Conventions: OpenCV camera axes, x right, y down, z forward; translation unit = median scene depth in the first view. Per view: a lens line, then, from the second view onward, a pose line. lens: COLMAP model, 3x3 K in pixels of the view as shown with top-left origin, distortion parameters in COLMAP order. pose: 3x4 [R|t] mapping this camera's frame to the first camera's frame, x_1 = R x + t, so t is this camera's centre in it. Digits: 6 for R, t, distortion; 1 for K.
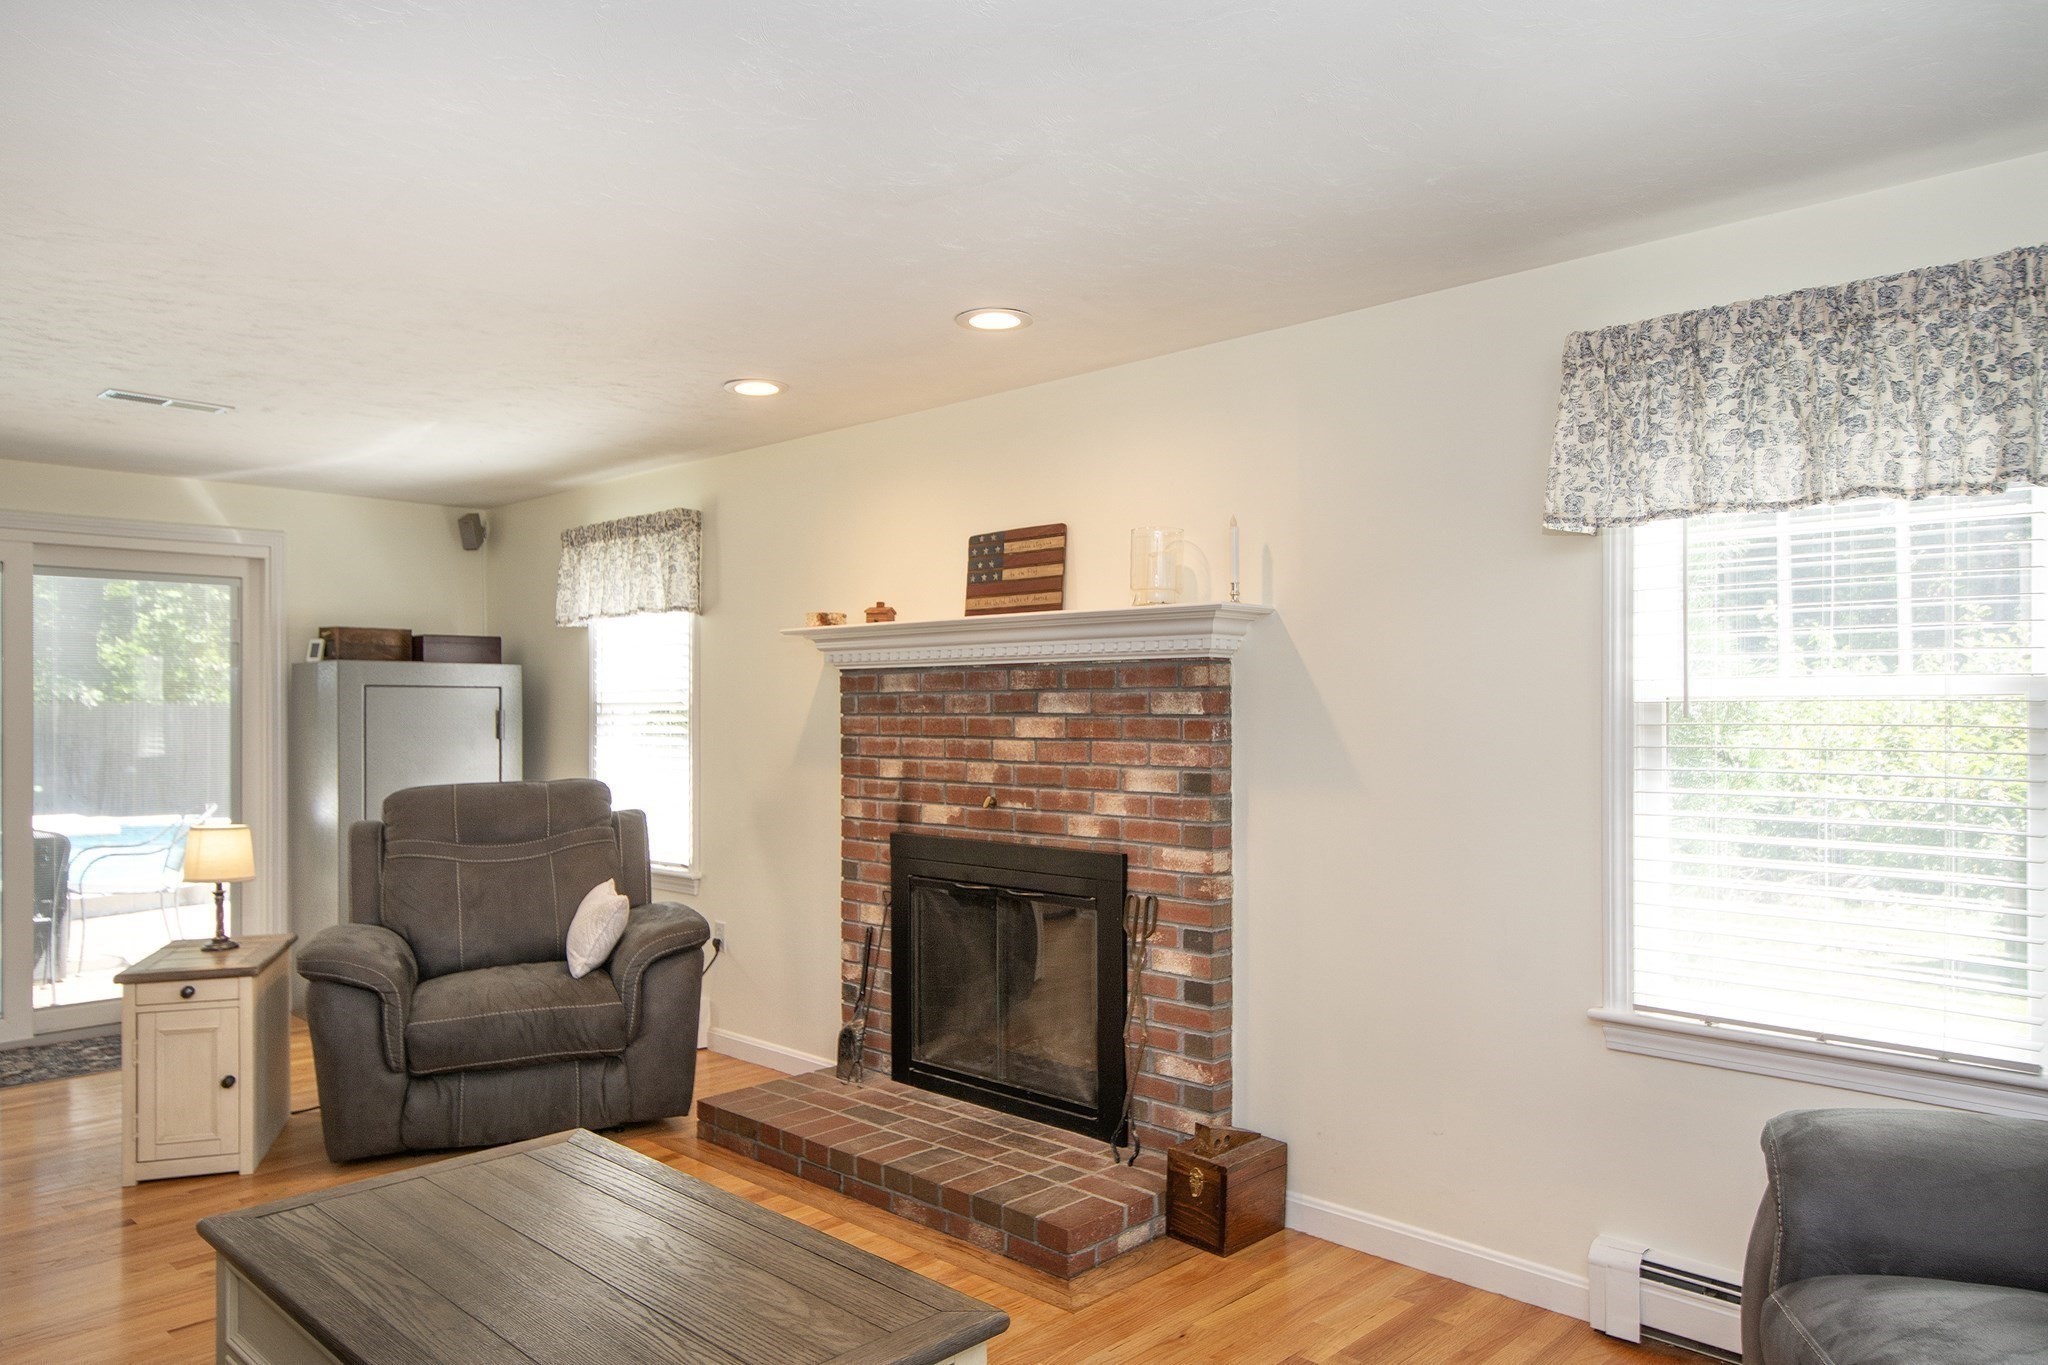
lens RADIAL K [[1365.6, 0, 1023.7], [0, 1365.6, 693.4], [0, 0, 1]] dist [-0.002590, -0.000078]
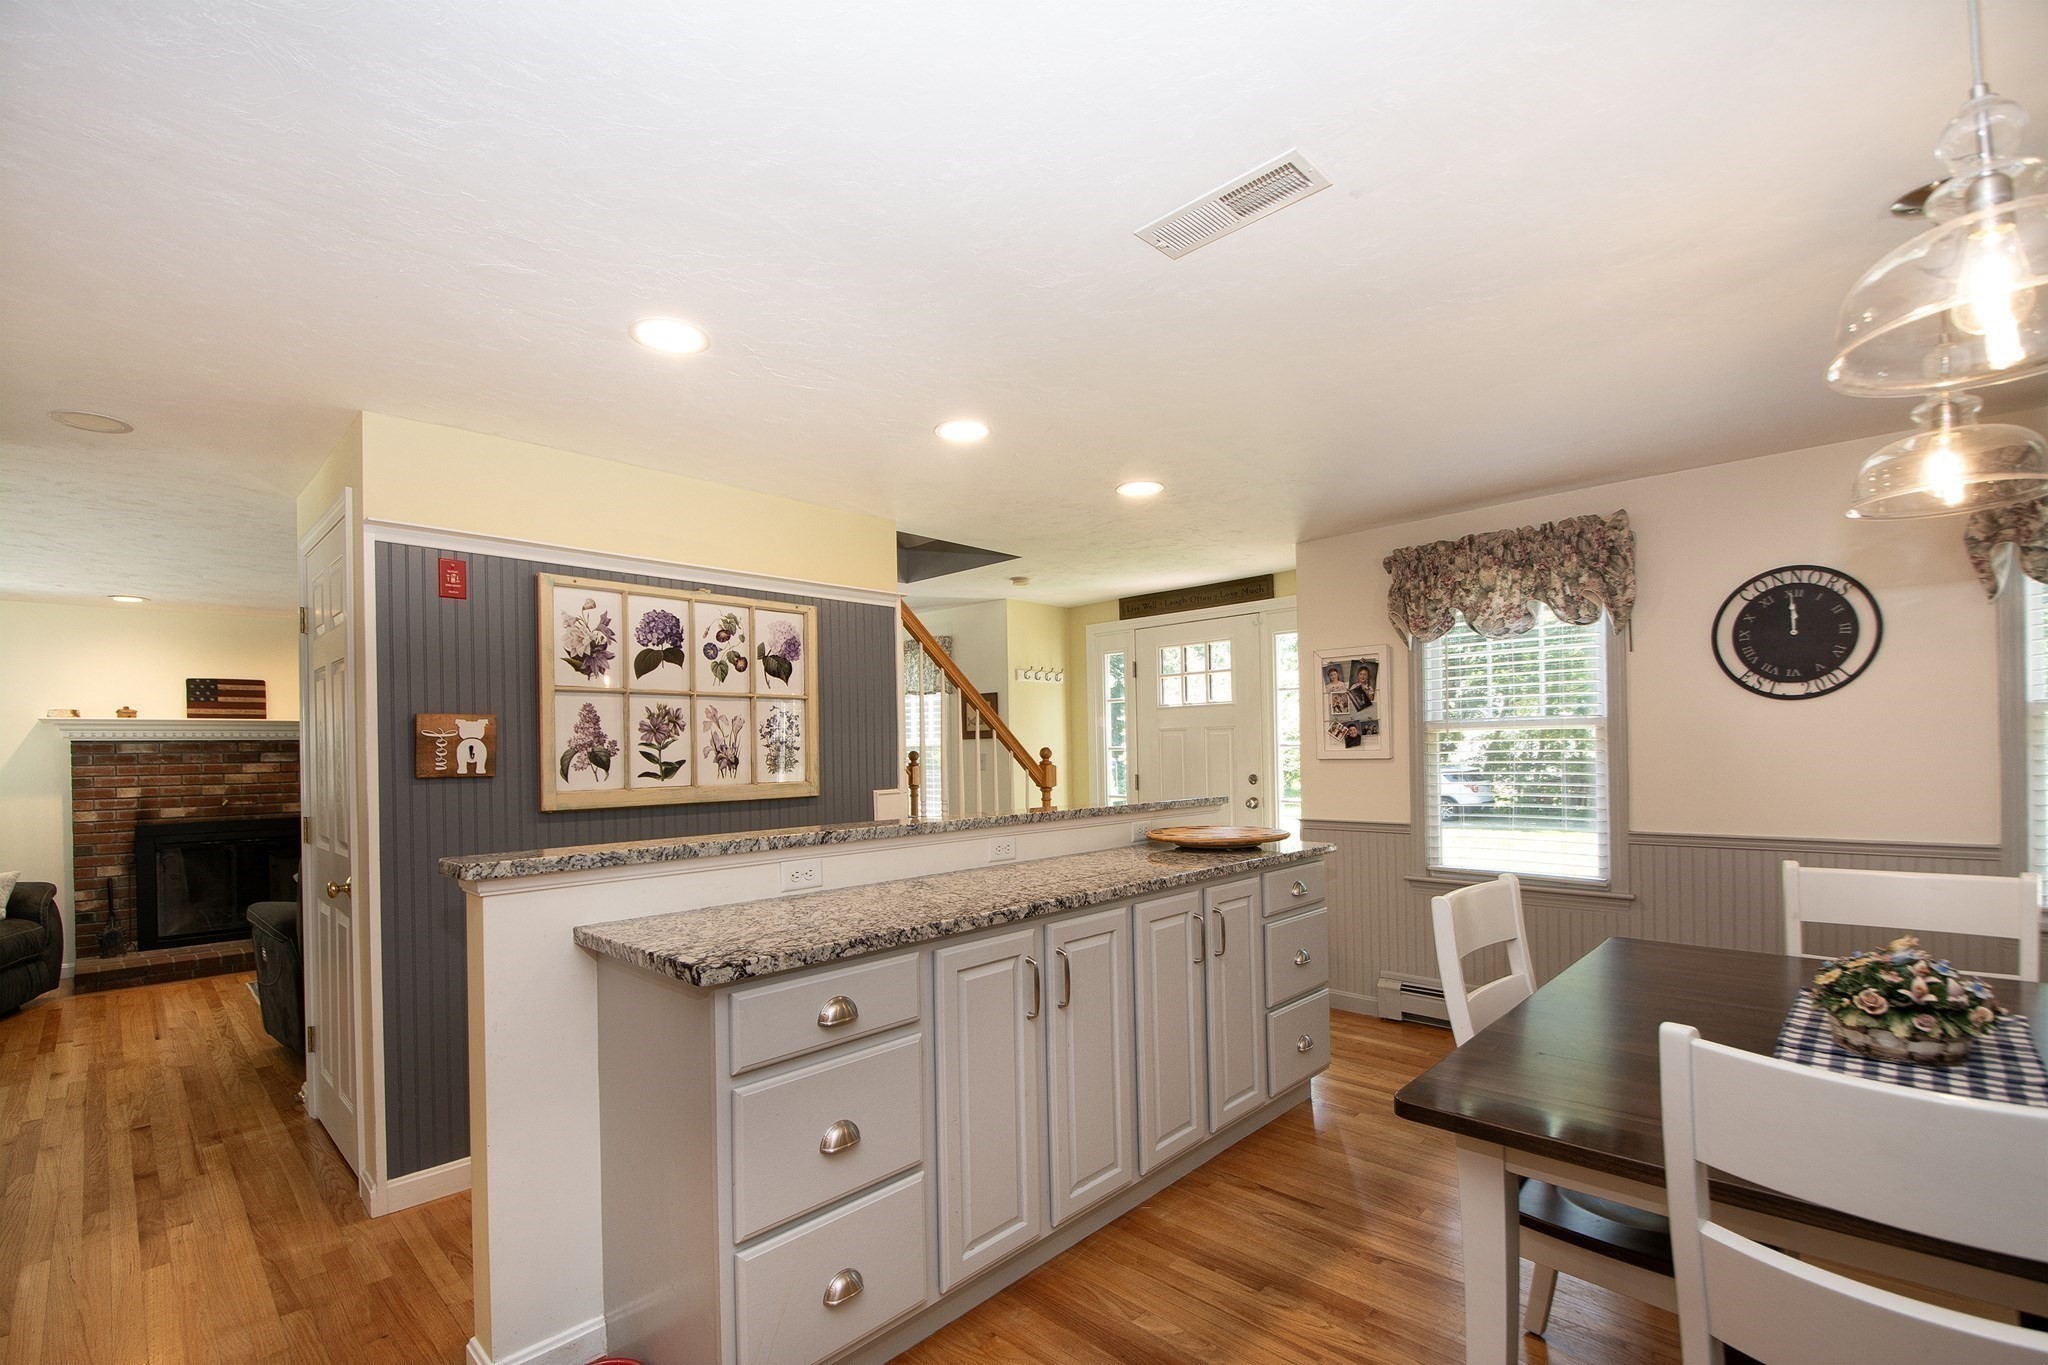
lens RADIAL K [[891.2, 0, 1013.5], [0, 891.2, 749.5], [0, 0, 1]] dist [-0.000104, -0.000022]
pose [[0.003314, 0.004791, 0.999983, -1.402314], [0.012672, 0.999908, -0.004832, 0.016070], [-0.999914, 0.012687, 0.003253, -0.267296]]
